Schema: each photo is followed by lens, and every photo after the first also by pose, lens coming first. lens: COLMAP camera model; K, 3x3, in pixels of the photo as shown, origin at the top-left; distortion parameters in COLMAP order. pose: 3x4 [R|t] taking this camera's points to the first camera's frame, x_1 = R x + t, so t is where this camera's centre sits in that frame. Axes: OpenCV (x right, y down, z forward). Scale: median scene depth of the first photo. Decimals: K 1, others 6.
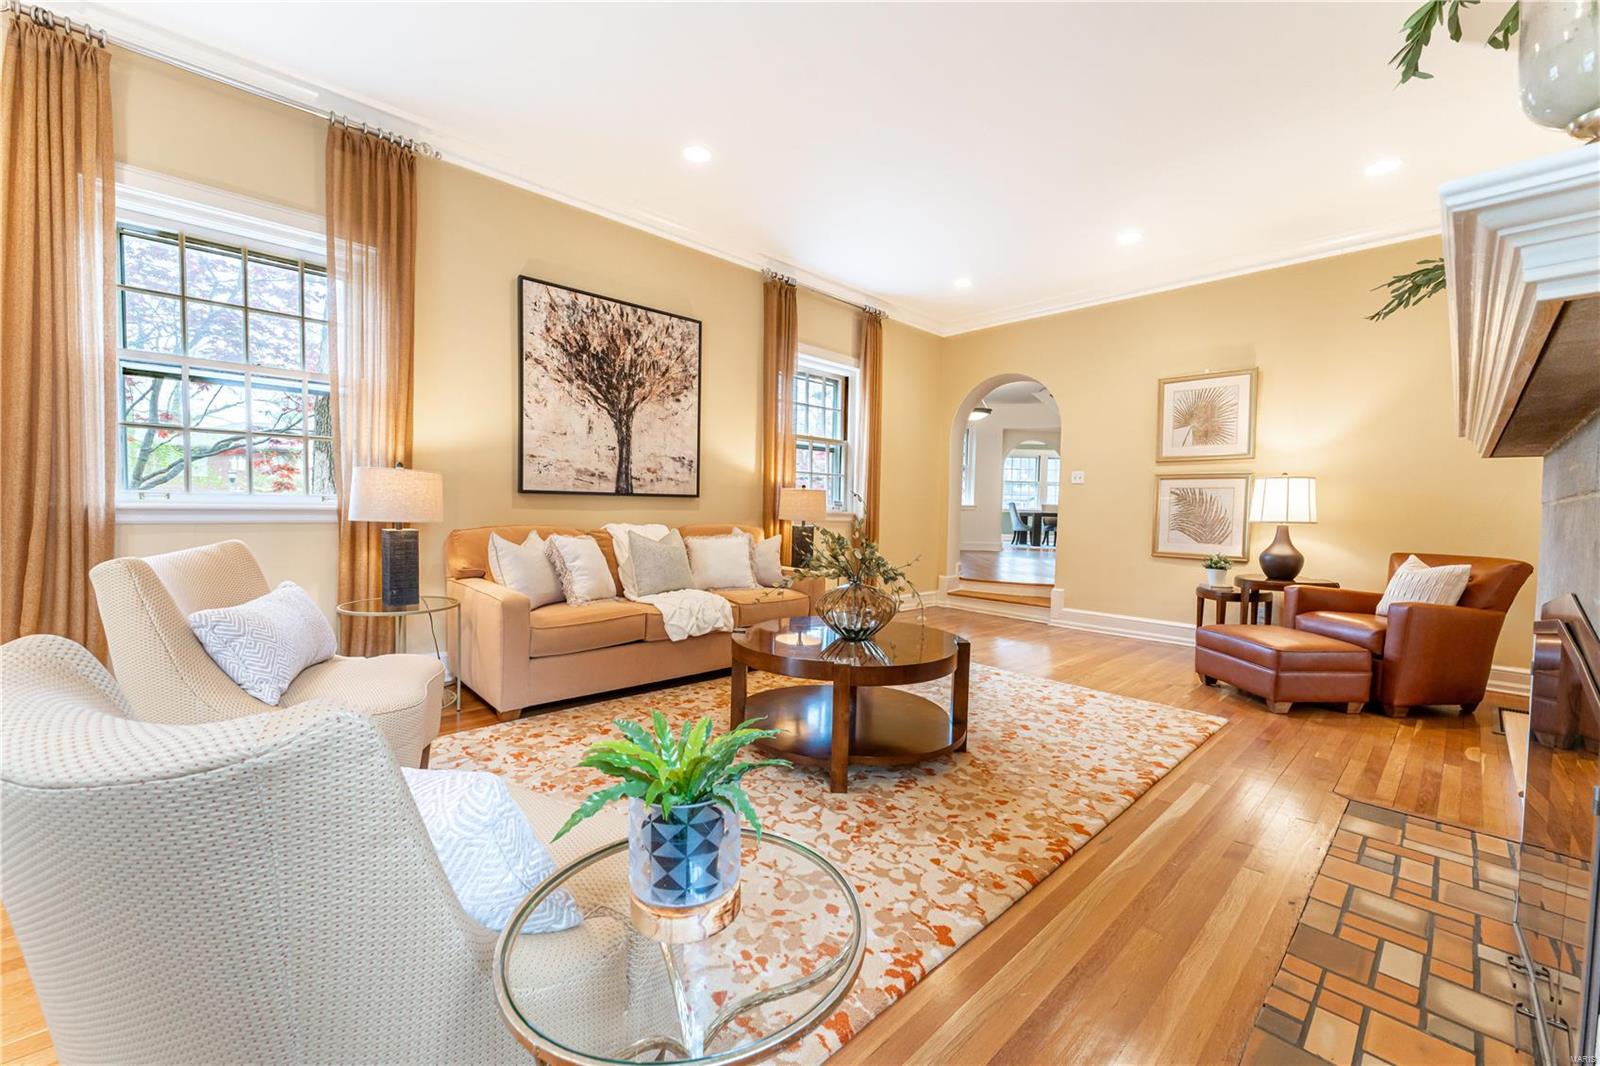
lens RADIAL K [[632.0, 0, 800.0], [0, 632.0, 533.0], [0, 0, 1]] dist [0.000812, 0.000008]
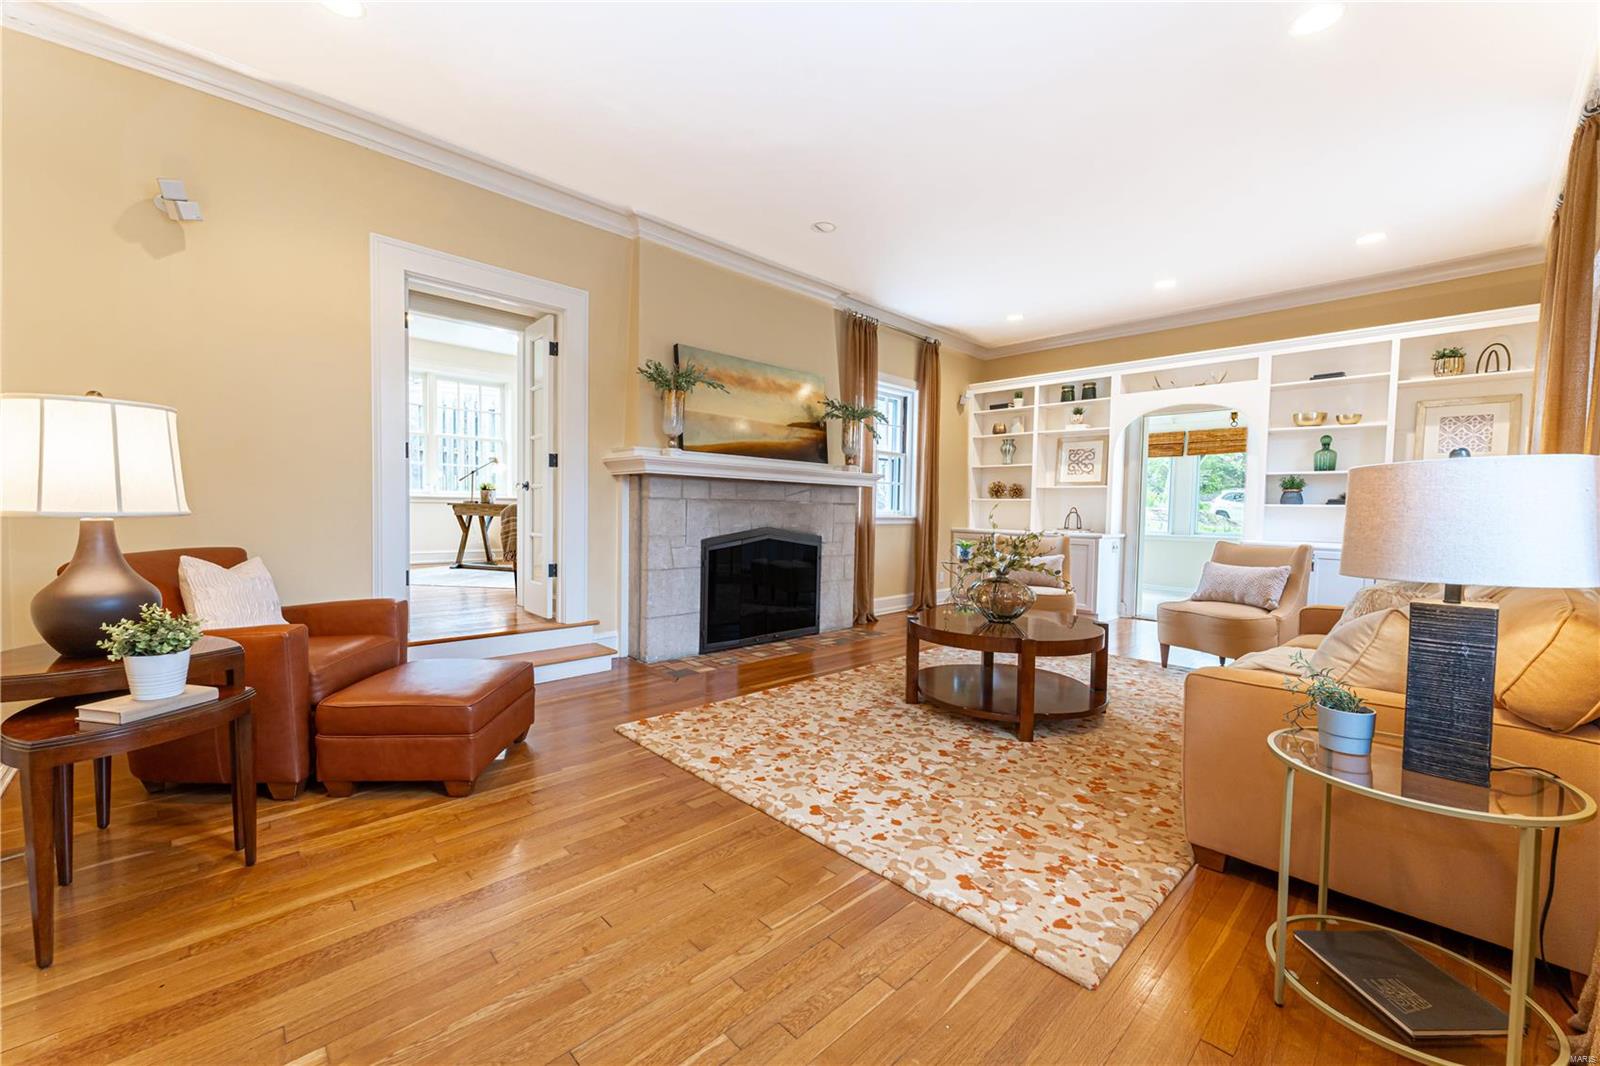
lens RADIAL K [[632.0, 0, 800.0], [0, 632.0, 533.0], [0, 0, 1]] dist [0.000812, 0.000008]
pose [[-0.999261, -0.037185, -0.009700, 0.472797], [-0.037851, 0.995980, 0.081180, -0.082800], [0.006643, 0.081487, -0.996652, 2.120338]]
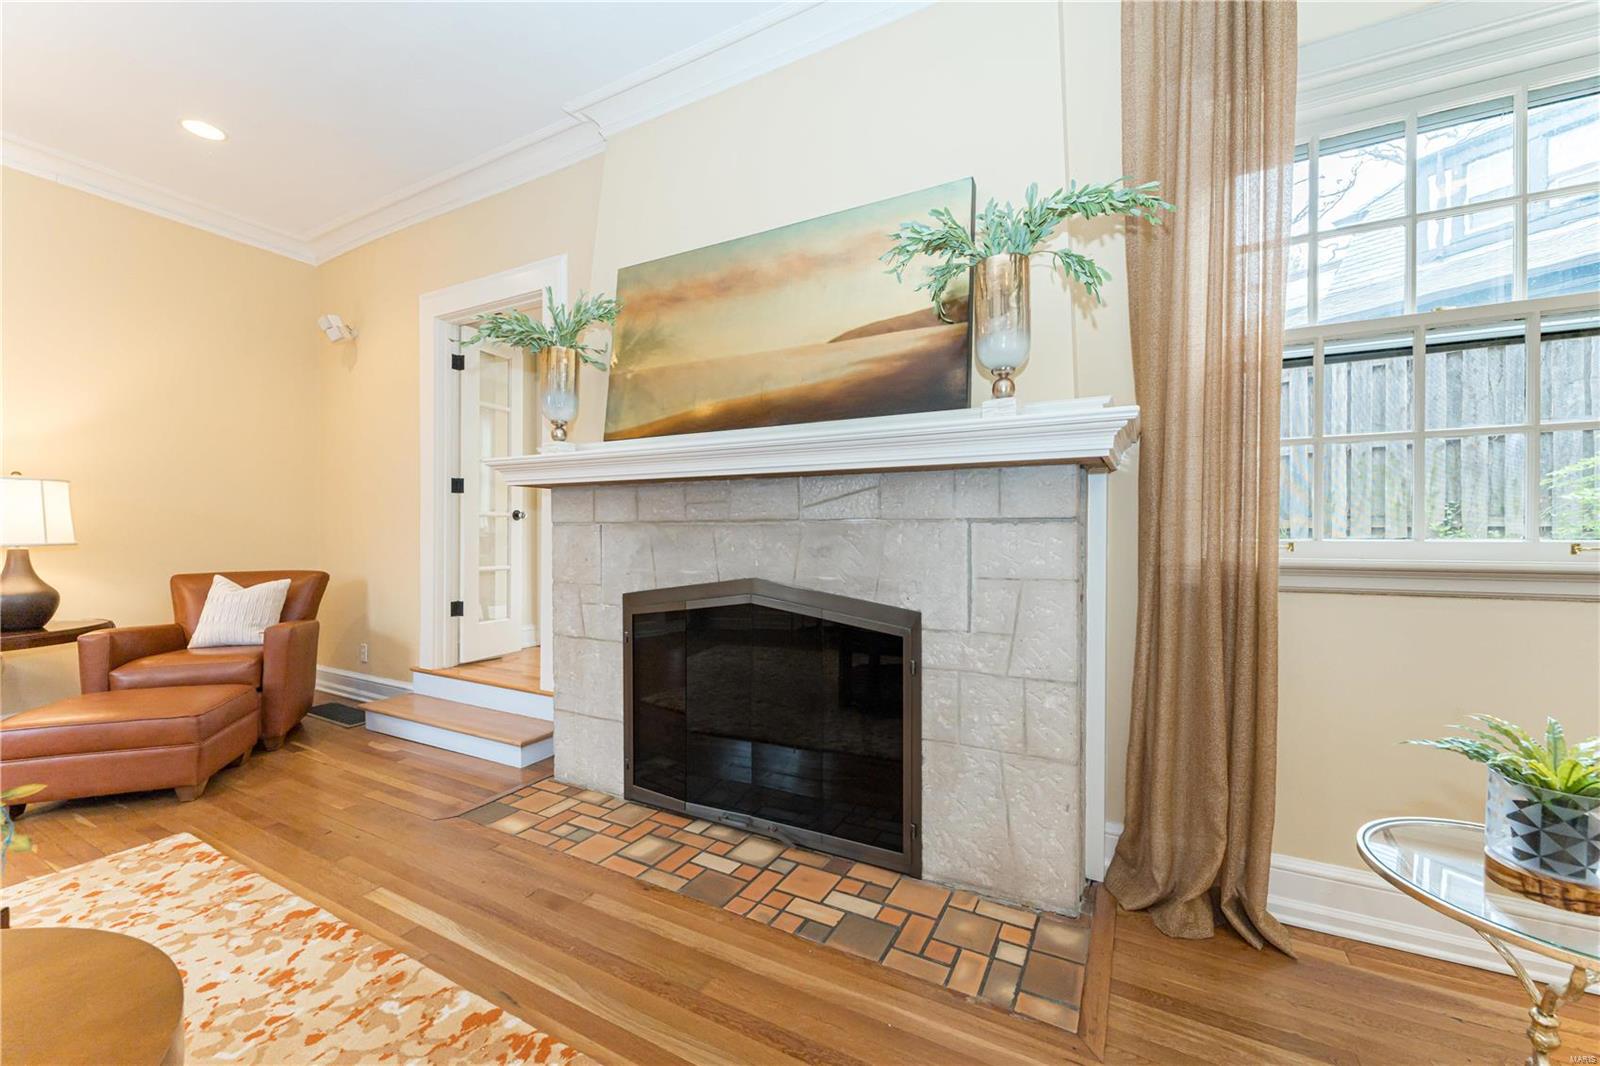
lens RADIAL K [[632.0, 0, 800.0], [0, 632.0, 533.0], [0, 0, 1]] dist [0.000812, 0.000008]
pose [[-0.307762, -0.017965, 0.951294, -0.200269], [0.032755, 0.999029, 0.029464, -0.033515], [-0.950899, 0.040228, -0.306875, 0.624673]]
